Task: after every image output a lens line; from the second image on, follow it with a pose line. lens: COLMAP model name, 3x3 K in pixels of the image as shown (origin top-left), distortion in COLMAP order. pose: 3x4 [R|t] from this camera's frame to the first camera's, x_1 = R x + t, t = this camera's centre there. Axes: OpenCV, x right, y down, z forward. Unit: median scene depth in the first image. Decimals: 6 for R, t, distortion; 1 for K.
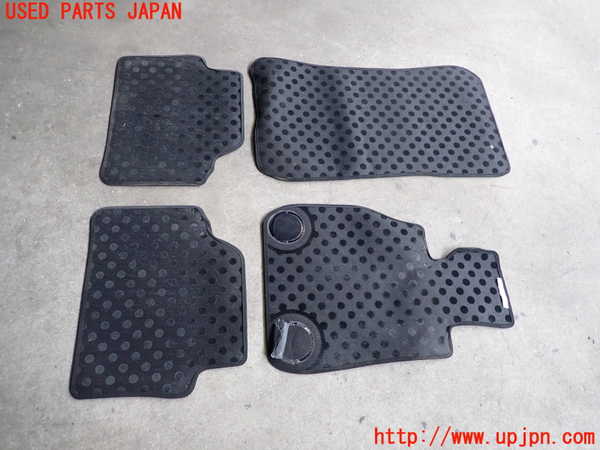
lens RADIAL K [[432.1, 0, 300.0], [0, 432.1, 225.0], [0, 0, 1]] dist [0.001521, 0.000902]
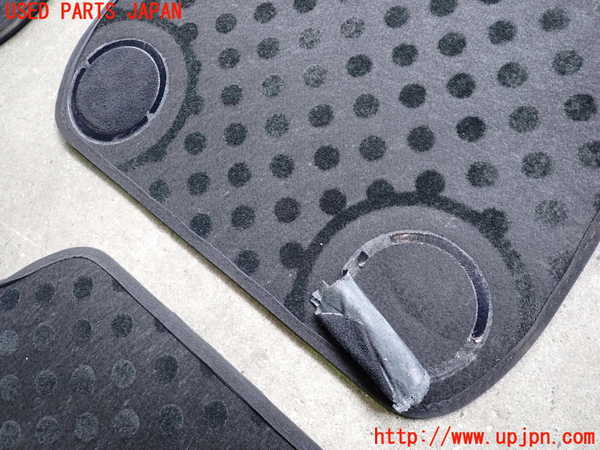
lens RADIAL K [[432.1, 0, 300.0], [0, 432.1, 225.0], [0, 0, 1]] dist [0.001521, 0.000902]
pose [[0.615631, -0.779762, -0.113884, 0.012789], [0.787299, 0.602360, 0.131613, 0.140750], [-0.034027, -0.170686, 0.984738, 0.700170]]
